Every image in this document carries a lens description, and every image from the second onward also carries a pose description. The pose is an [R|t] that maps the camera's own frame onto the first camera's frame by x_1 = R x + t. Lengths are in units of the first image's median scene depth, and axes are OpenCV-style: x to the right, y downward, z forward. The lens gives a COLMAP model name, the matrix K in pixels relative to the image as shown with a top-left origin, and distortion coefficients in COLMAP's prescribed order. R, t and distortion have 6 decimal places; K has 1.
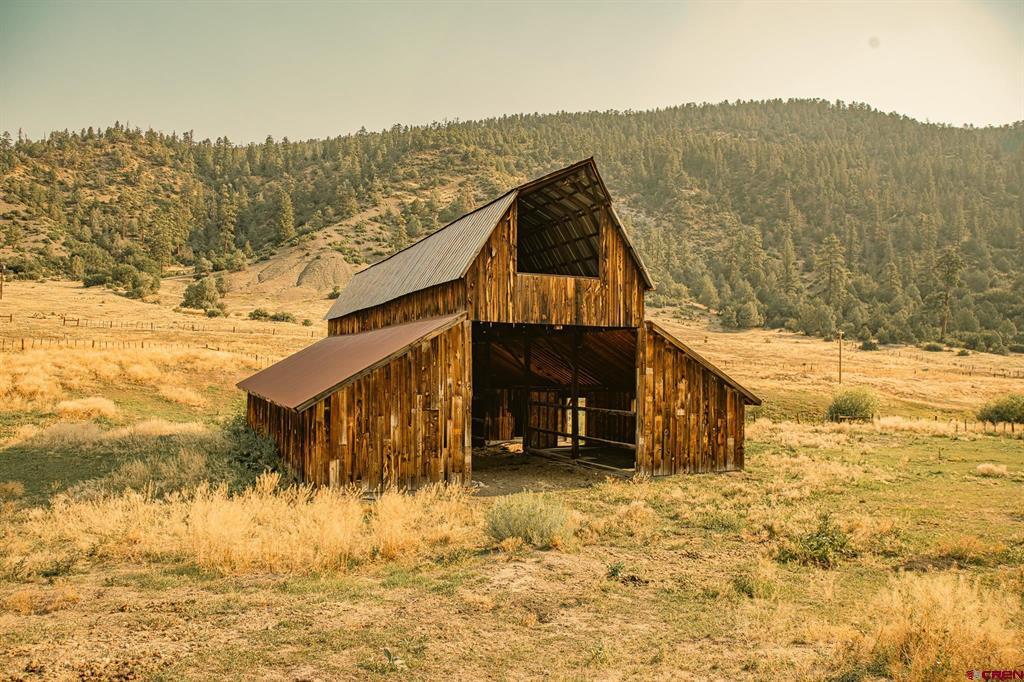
lens RADIAL K [[689.7, 0, 512.0], [0, 689.7, 341.0], [0, 0, 1]] dist [-0.073187, 0.002798]
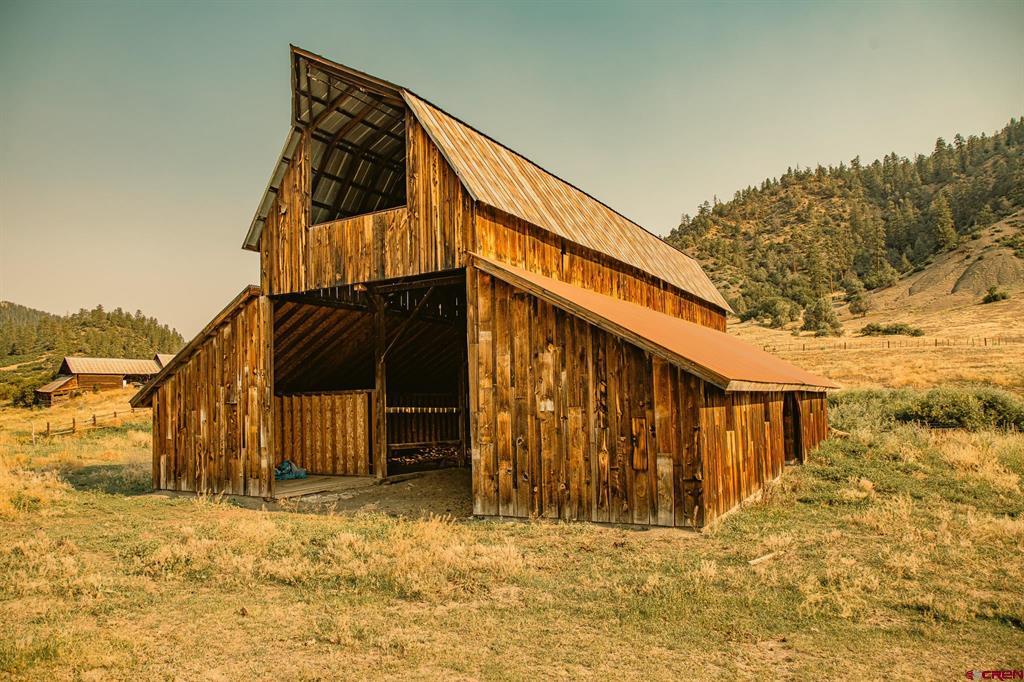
lens RADIAL K [[689.7, 0, 512.0], [0, 689.7, 341.0], [0, 0, 1]] dist [-0.073187, 0.002798]
pose [[0.606450, -0.095178, -0.789404, 0.691468], [0.066394, 0.995404, -0.069009, 0.091274], [0.792344, -0.010561, 0.609983, 0.661457]]
